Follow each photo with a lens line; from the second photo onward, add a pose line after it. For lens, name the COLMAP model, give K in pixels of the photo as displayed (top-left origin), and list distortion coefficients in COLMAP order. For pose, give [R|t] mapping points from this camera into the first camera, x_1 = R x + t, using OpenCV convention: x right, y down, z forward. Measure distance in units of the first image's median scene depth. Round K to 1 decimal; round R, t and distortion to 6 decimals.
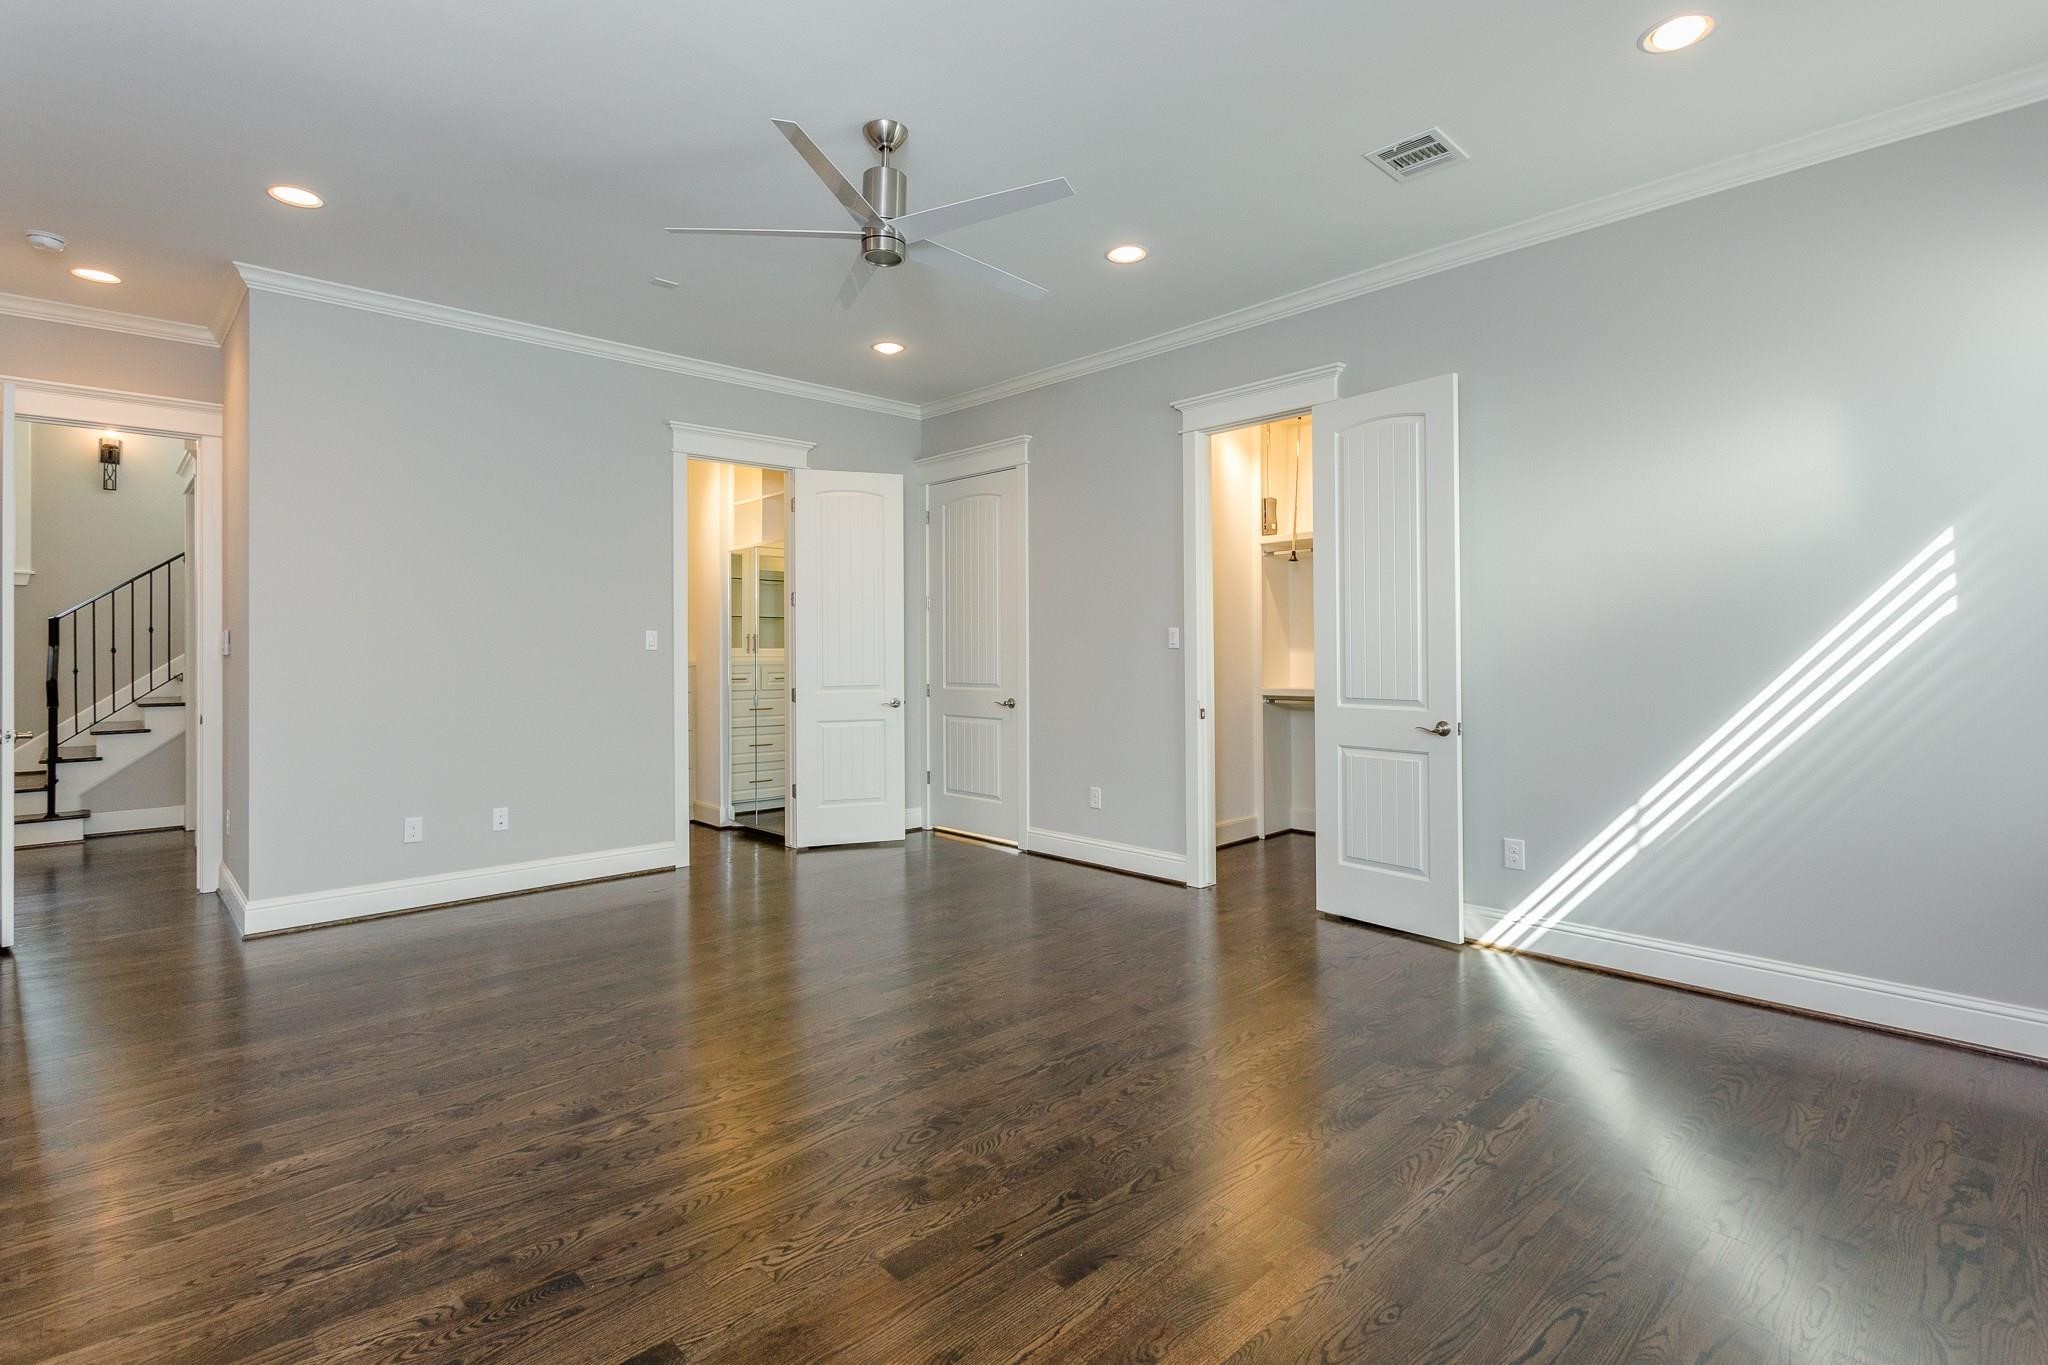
lens RADIAL K [[1006.8, 0, 1048.1], [0, 1006.8, 643.8], [0, 0, 1]] dist [-0.003265, -0.001026]
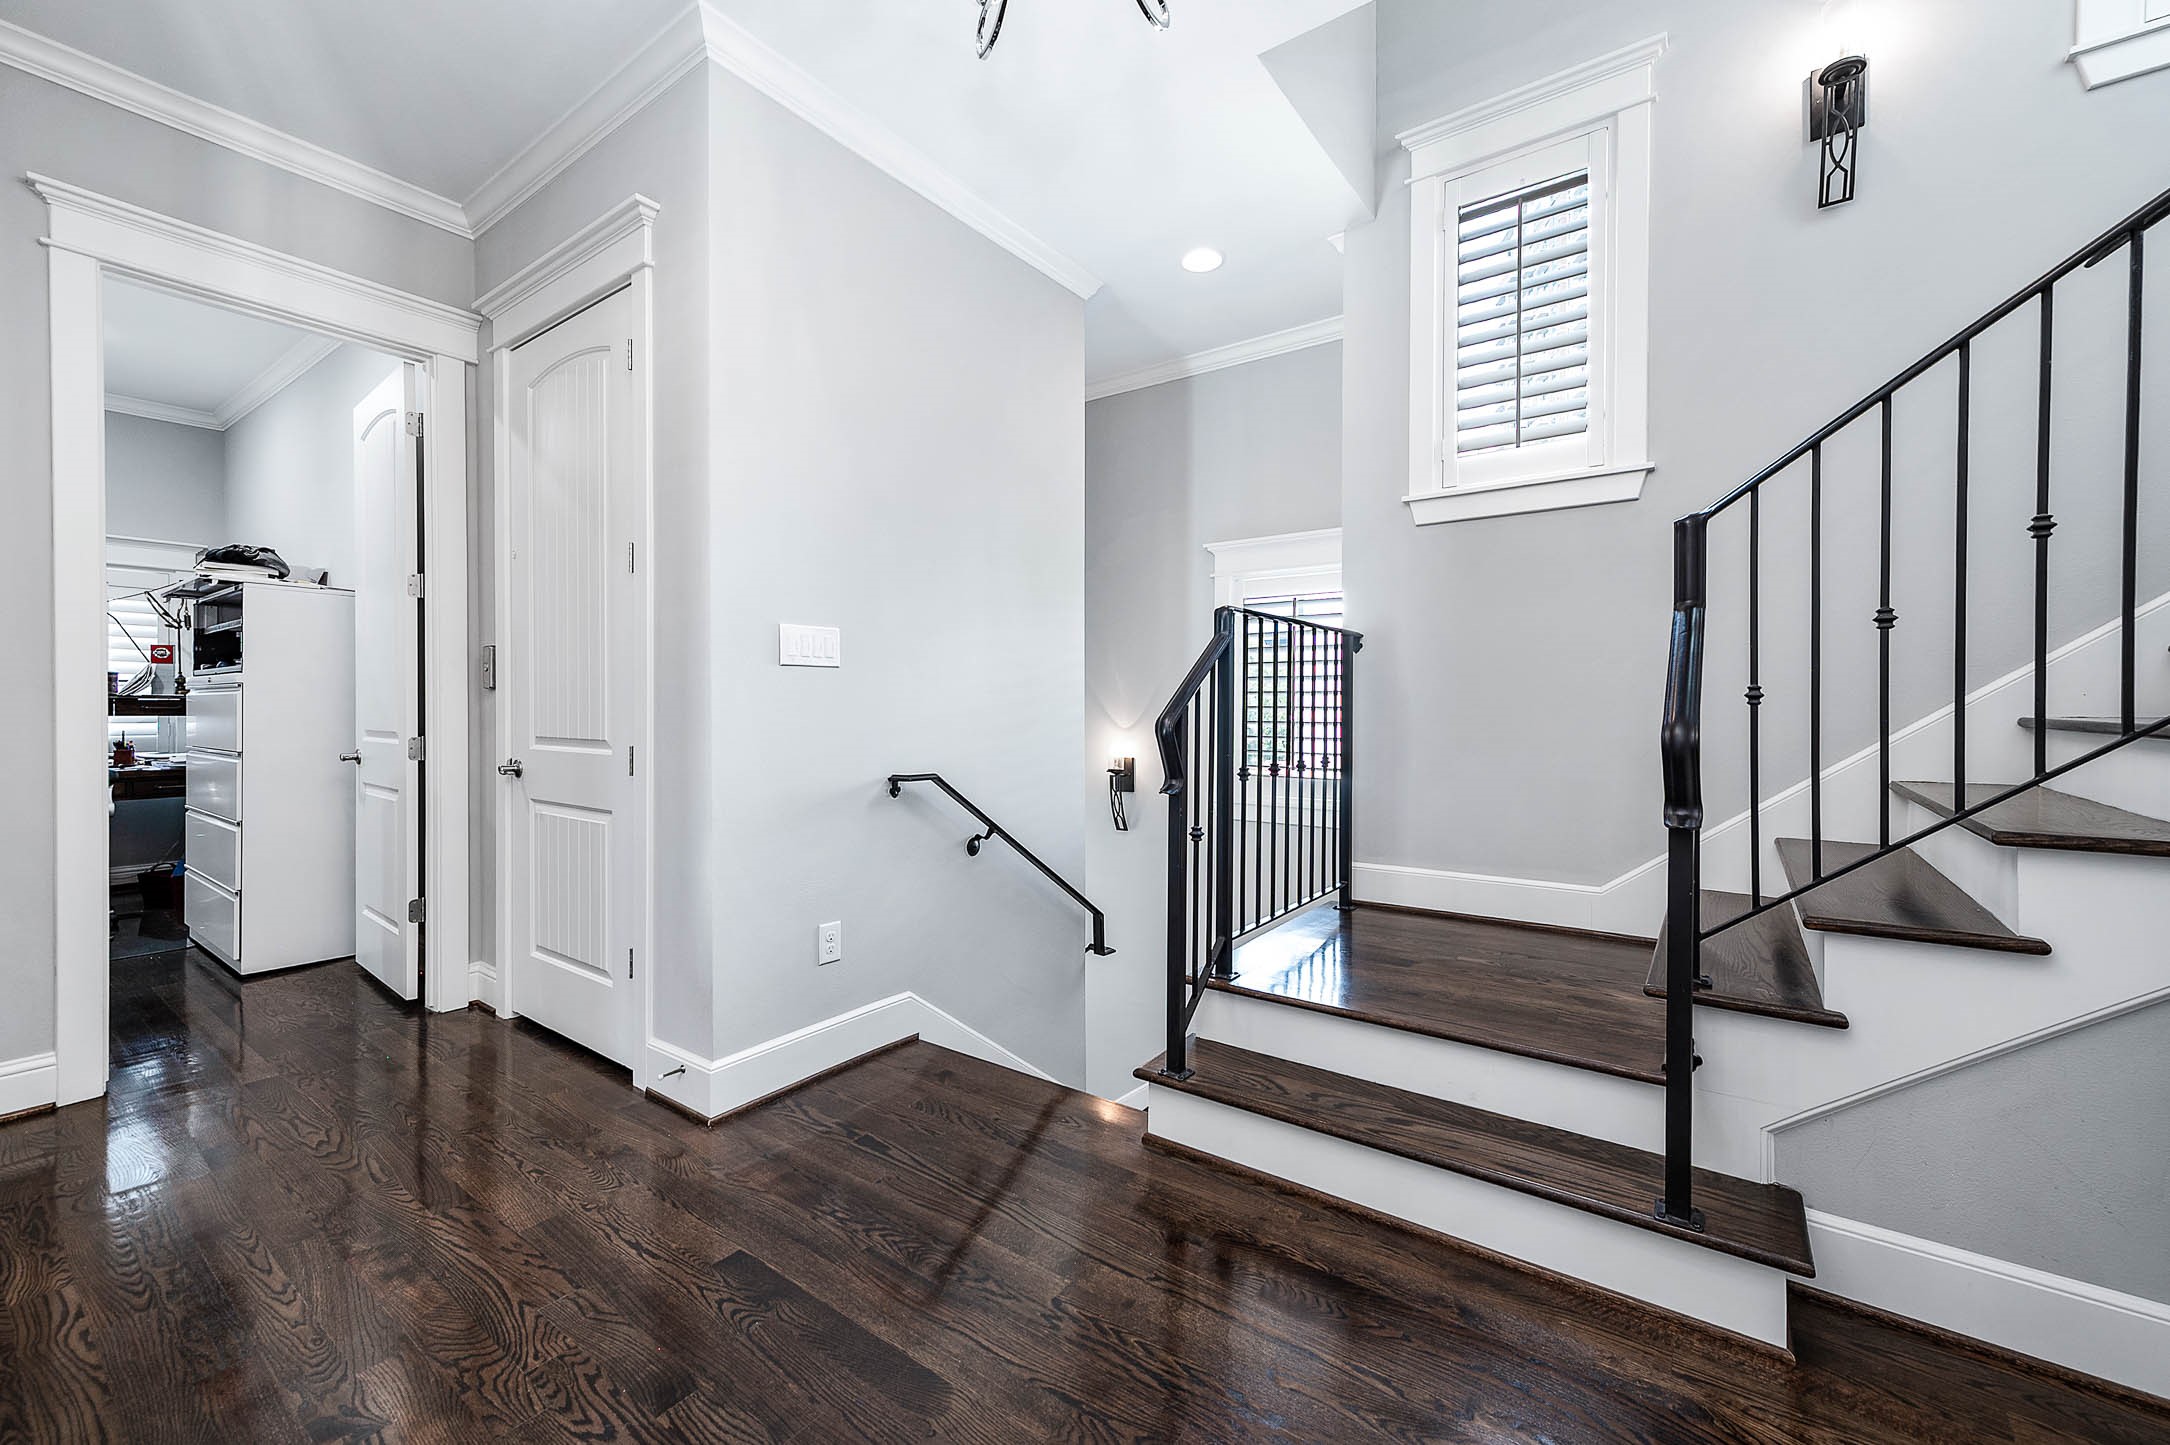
lens RADIAL K [[877.4, 0, 1085.0], [0, 877.4, 722.5], [0, 0, 1]] dist [0.000195, 0.000012]
pose [[0.167468, 0.018548, -0.985703, -0.673360], [0.005574, 0.999789, 0.019761, 0.025520], [0.985862, -0.008804, 0.167330, 0.686278]]
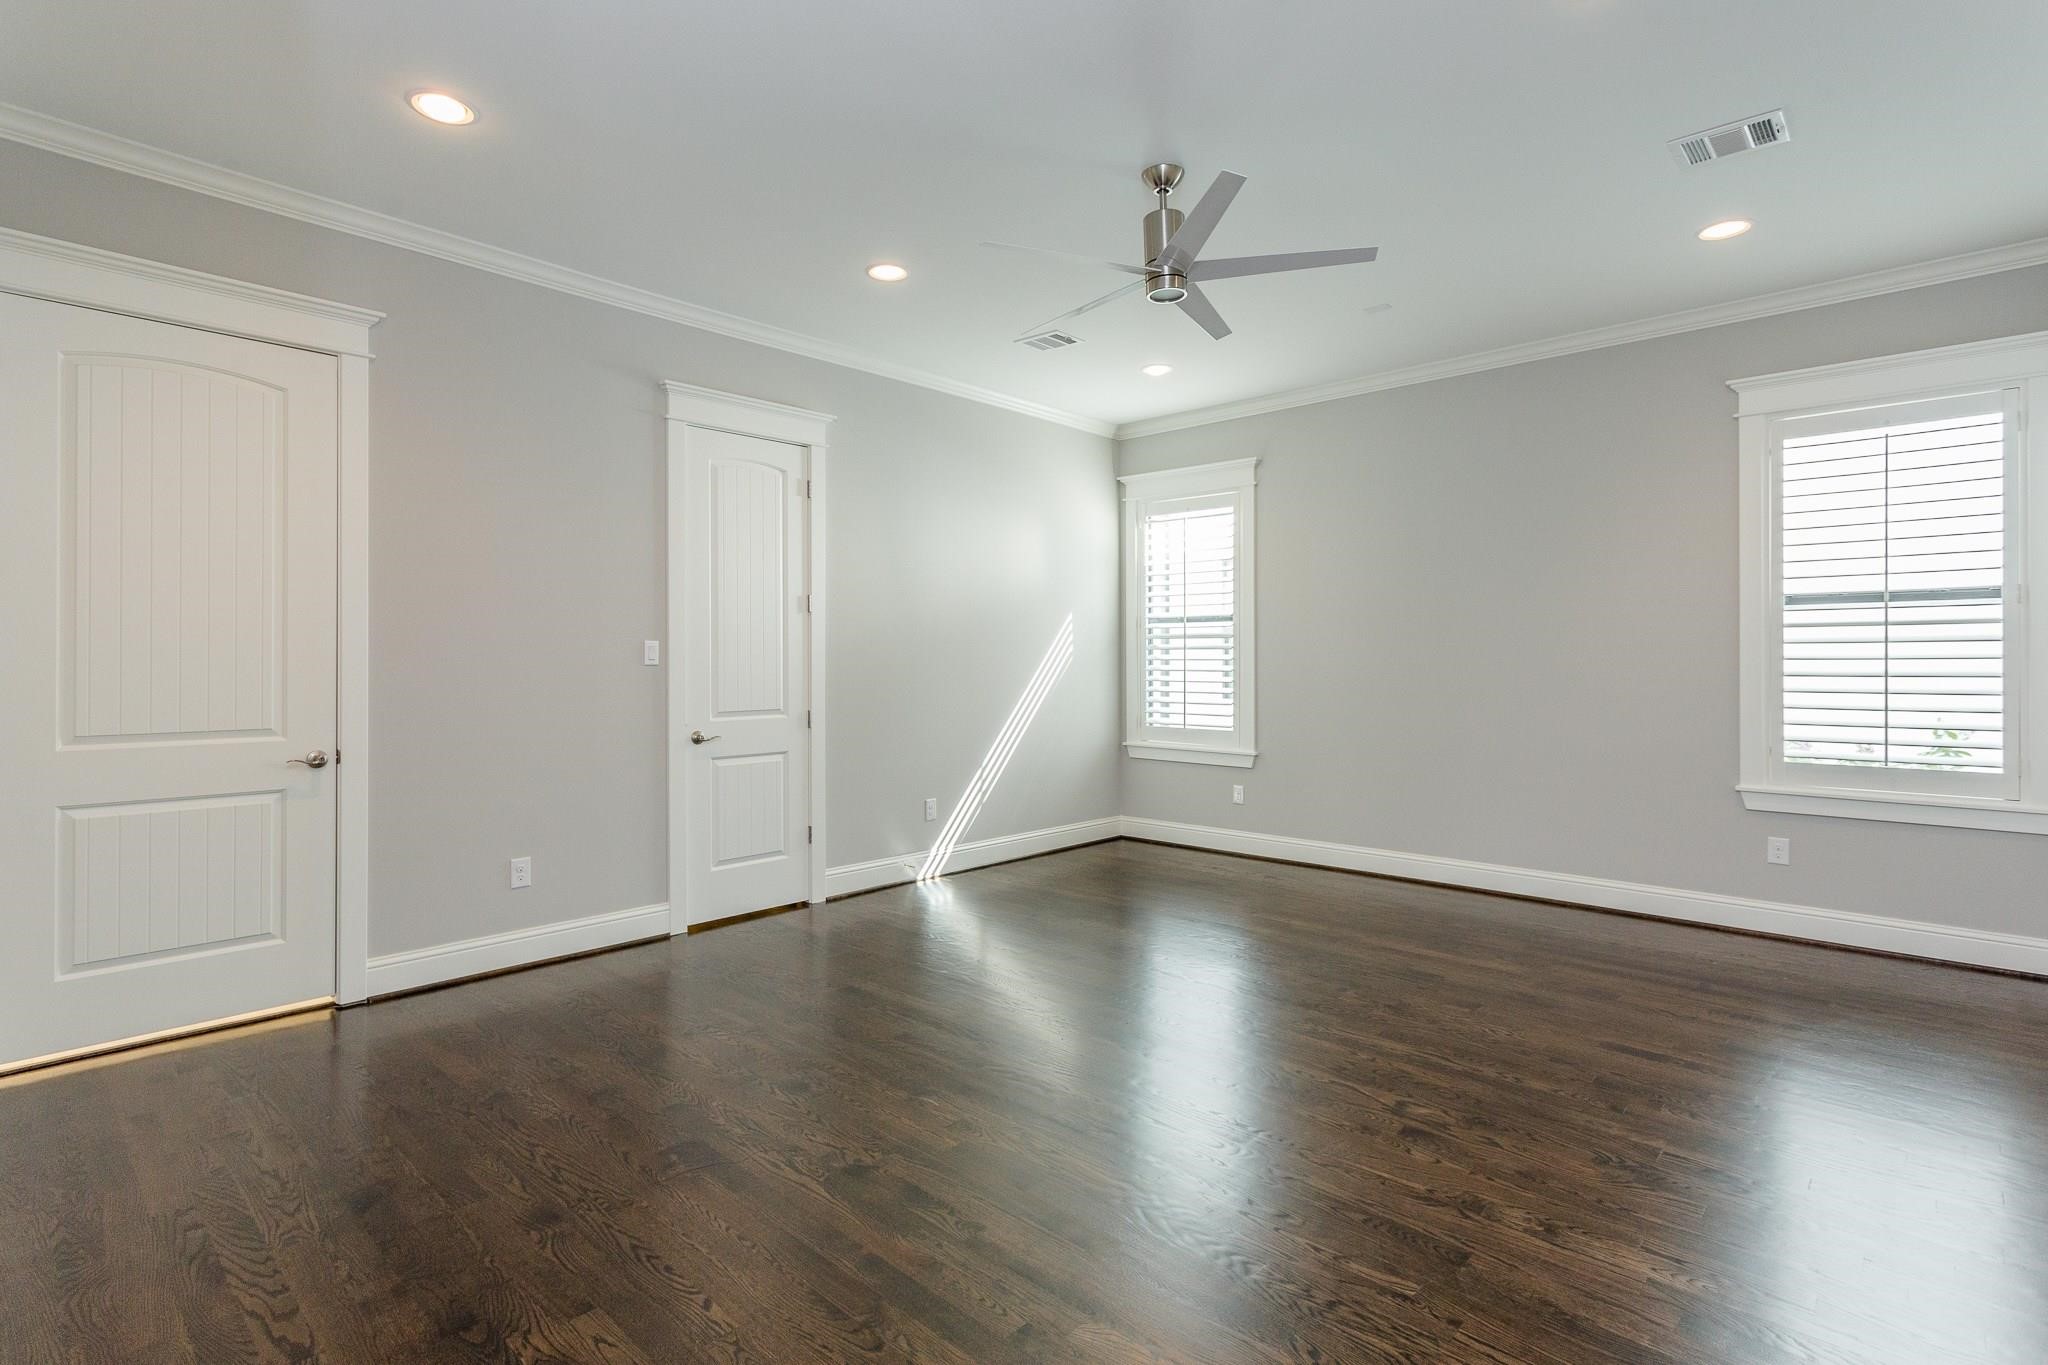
lens RADIAL K [[972.9, 0, 1004.5], [0, 972.9, 660.9], [0, 0, 1]] dist [0.003173, 0.000926]
pose [[-0.050955, 0.009853, 0.998652, -1.417033], [-0.007662, 0.999918, -0.010257, 0.014436], [-0.998672, -0.008175, -0.050875, 1.467966]]
